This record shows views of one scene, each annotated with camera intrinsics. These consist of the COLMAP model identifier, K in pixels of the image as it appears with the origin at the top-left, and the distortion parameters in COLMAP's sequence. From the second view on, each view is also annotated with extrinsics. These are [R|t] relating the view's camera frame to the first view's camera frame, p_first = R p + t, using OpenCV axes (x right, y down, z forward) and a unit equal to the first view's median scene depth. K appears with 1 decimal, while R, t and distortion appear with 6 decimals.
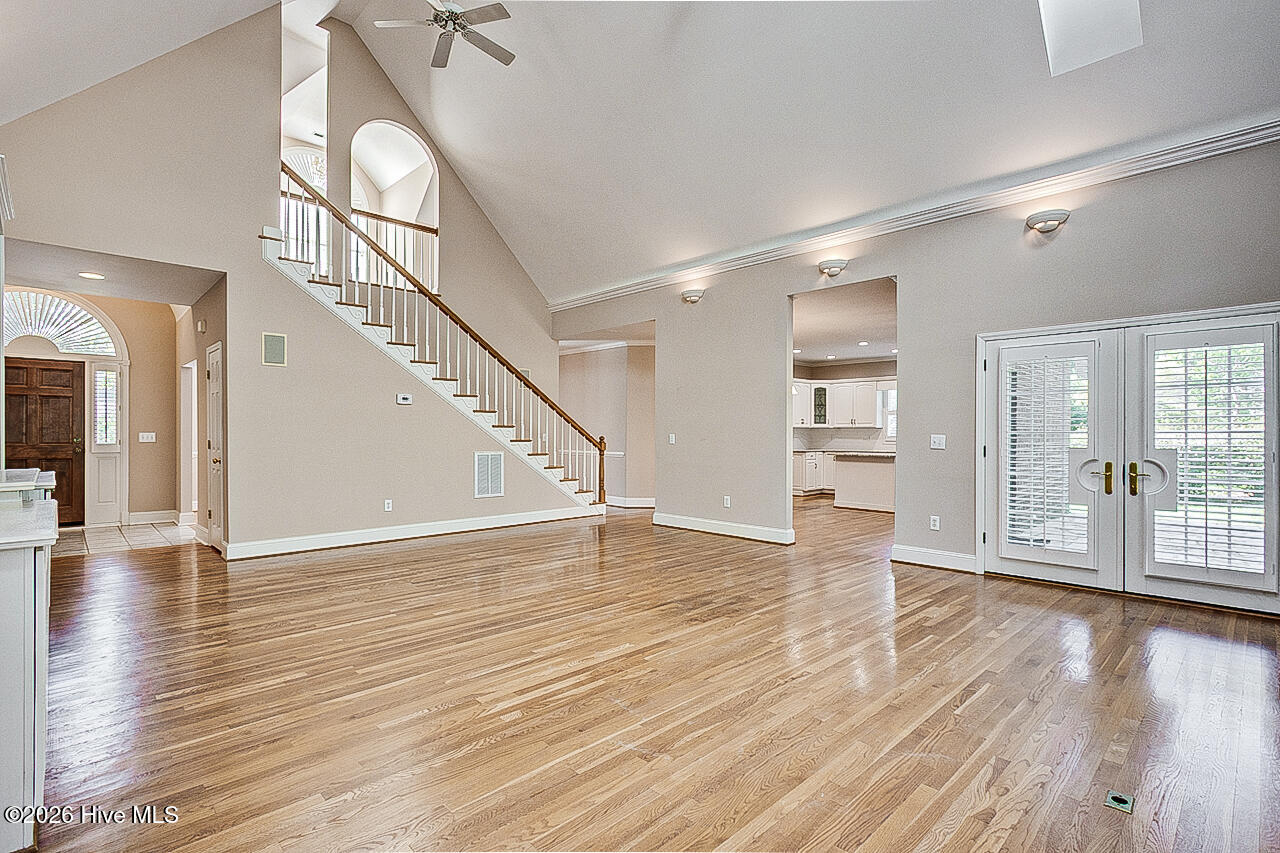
lens RADIAL K [[616.6, 0, 635.5], [0, 616.6, 433.9], [0, 0, 1]] dist [-0.011909, 0.005824]
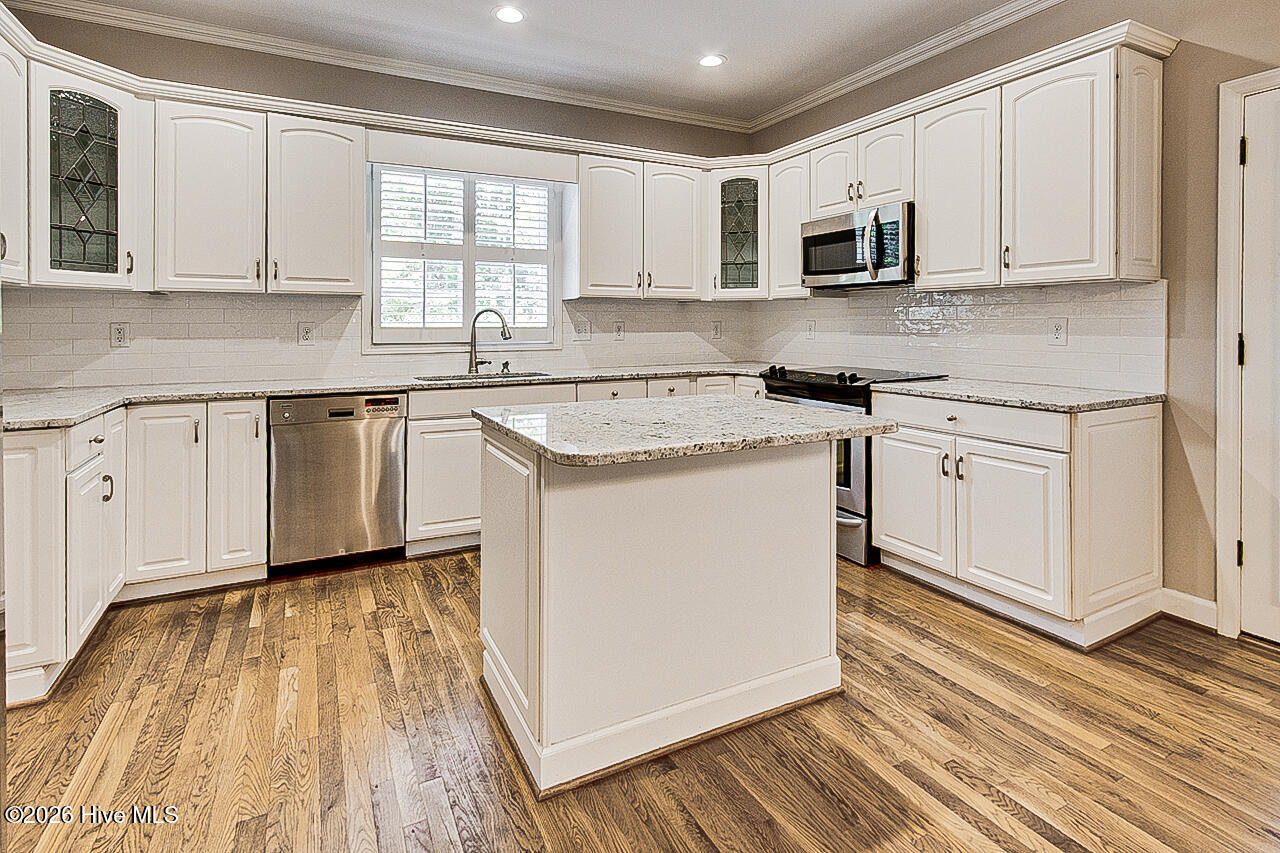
lens RADIAL K [[616.6, 0, 623.2], [0, 616.6, 339.4], [0, 0, 1]] dist [-0.011909, 0.005824]
pose [[0.293331, -0.025168, 0.955680, 0.270128], [0.006993, 0.999683, 0.024180, 0.005629], [-0.955986, -0.000409, 0.293414, 1.343049]]
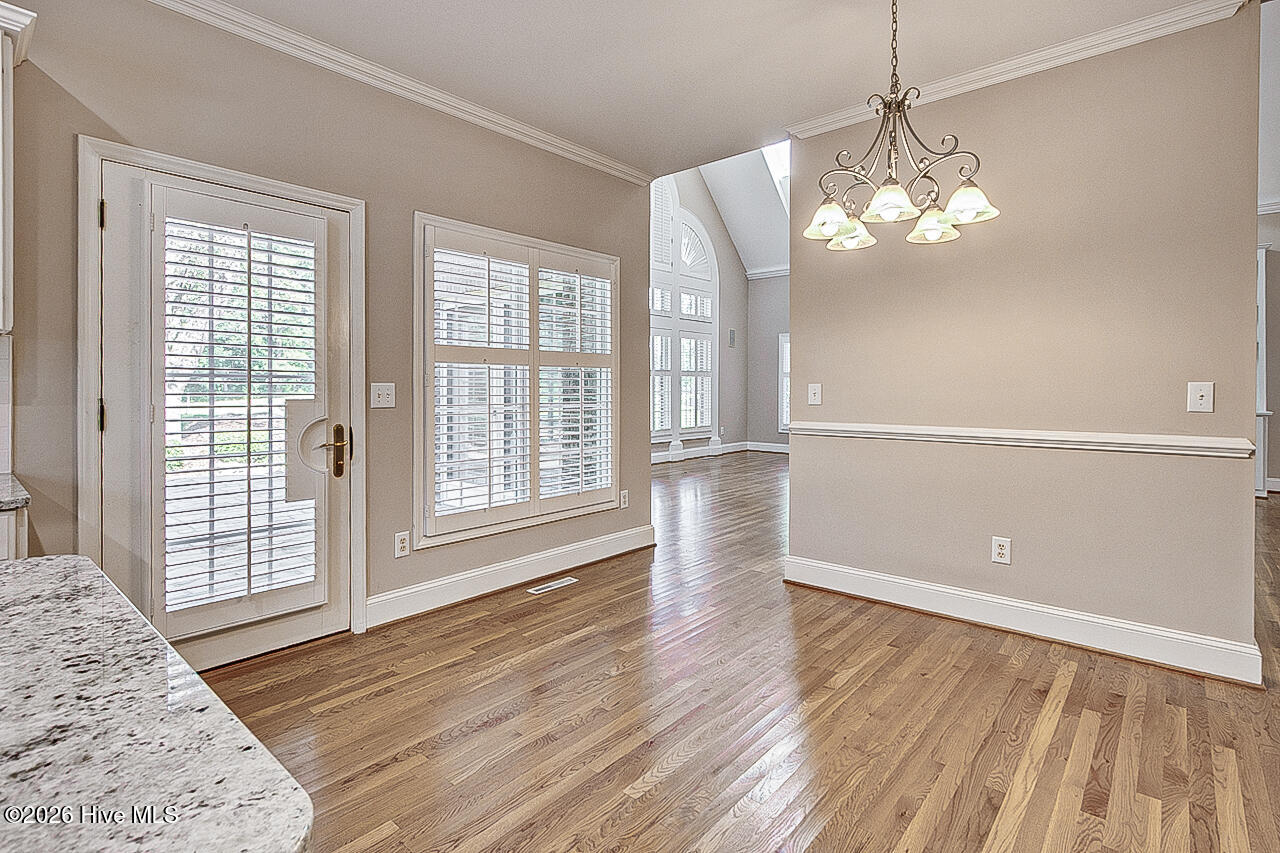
lens RADIAL K [[616.6, 0, 633.8], [0, 616.6, 396.0], [0, 0, 1]] dist [-0.011909, 0.005824]
pose [[-0.995042, -0.004964, -0.099336, 0.424082], [-0.006298, 0.999894, 0.013122, 0.005460], [0.099260, 0.013683, -0.994967, 1.465279]]
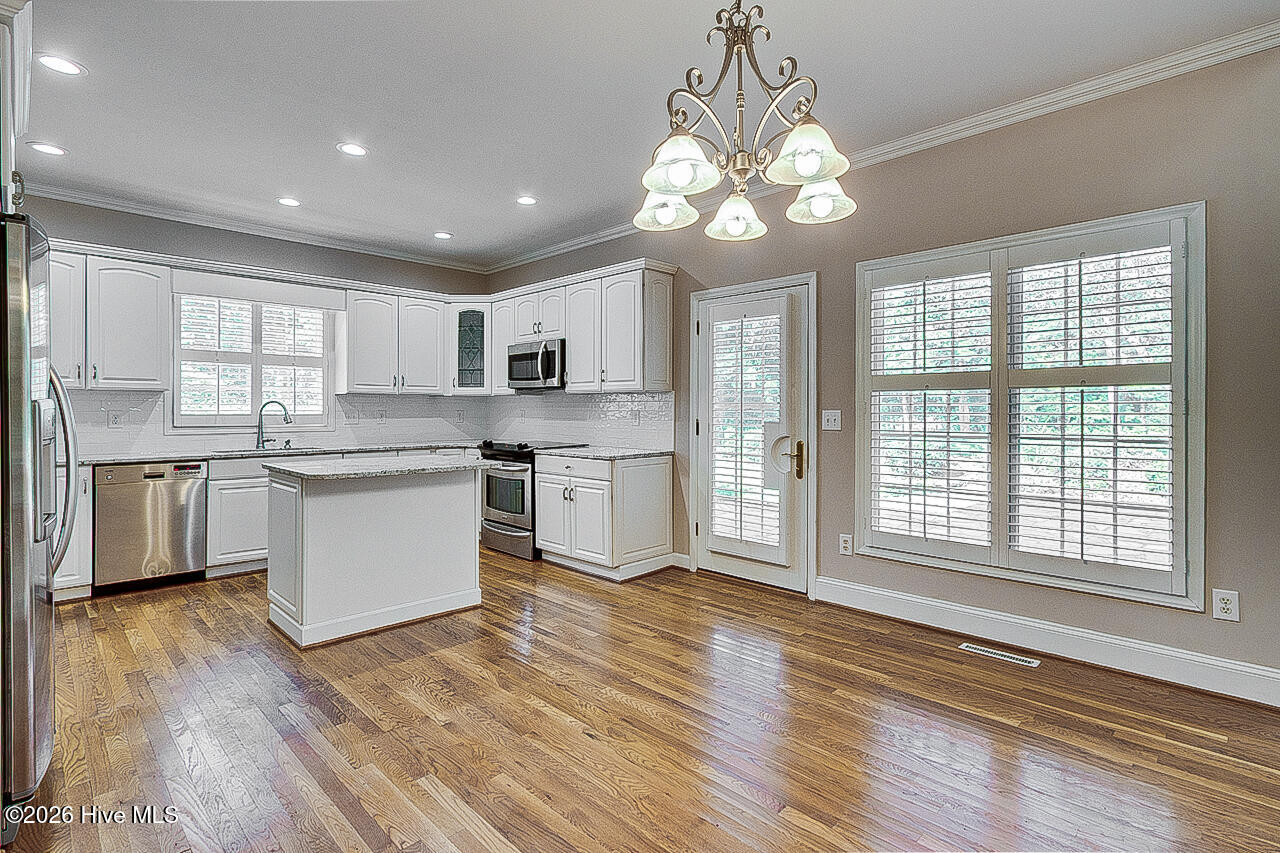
lens RADIAL K [[616.6, 0, 633.9], [0, 616.6, 416.4], [0, 0, 1]] dist [-0.011909, 0.005824]
pose [[-0.020851, -0.012683, 0.999702, 0.026214], [0.001658, 0.999918, 0.012721, 0.001346], [-0.999781, 0.001923, -0.020829, 1.207990]]
